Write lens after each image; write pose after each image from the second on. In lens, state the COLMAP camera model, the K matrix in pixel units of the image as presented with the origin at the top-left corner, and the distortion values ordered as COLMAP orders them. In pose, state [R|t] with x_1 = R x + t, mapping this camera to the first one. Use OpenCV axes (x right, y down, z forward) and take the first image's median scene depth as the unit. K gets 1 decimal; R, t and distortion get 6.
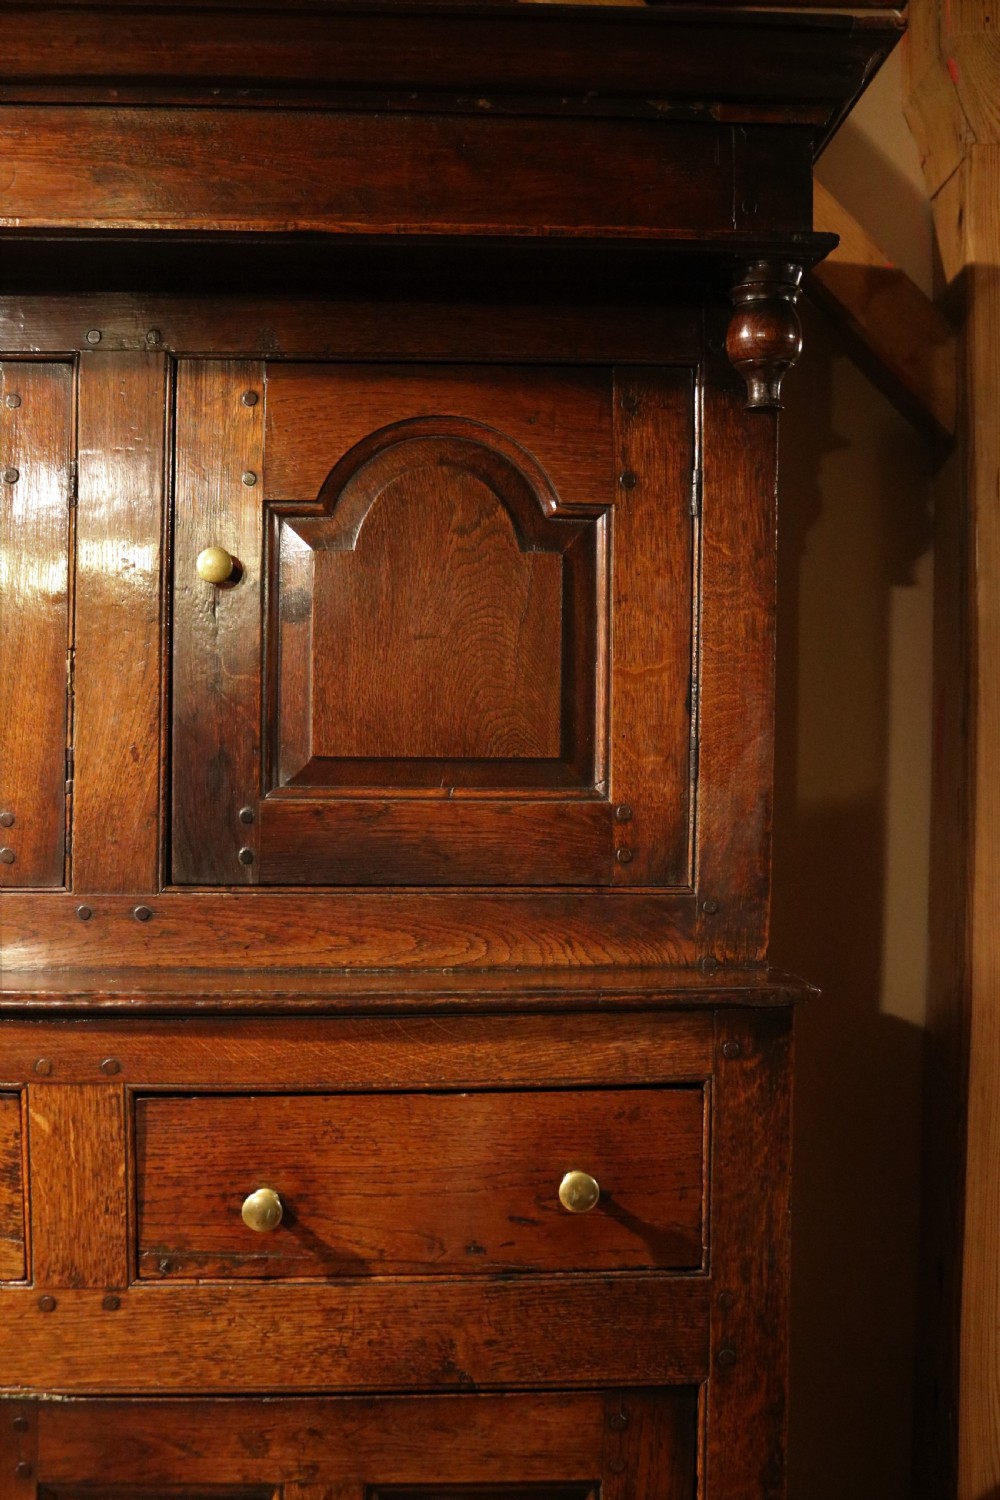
lens RADIAL K [[1595.1, 0, 499.1], [0, 1595.1, 744.7], [0, 0, 1]] dist [-0.091261, 0.000000]
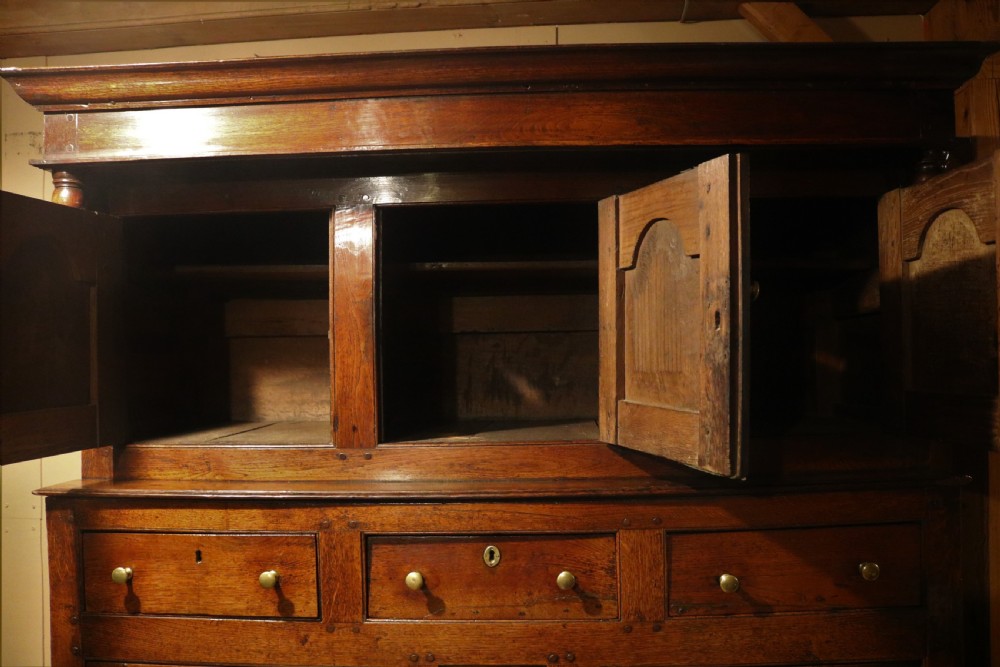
lens RADIAL K [[837.8, 0, 505.6], [0, 837.8, 340.1], [0, 0, 1]] dist [-0.151366, 0.110573]
pose [[0.995871, -0.027106, -0.086638, -0.345090], [0.024270, 0.999140, -0.033623, -0.015151], [0.087475, 0.031382, 0.995672, -0.179772]]
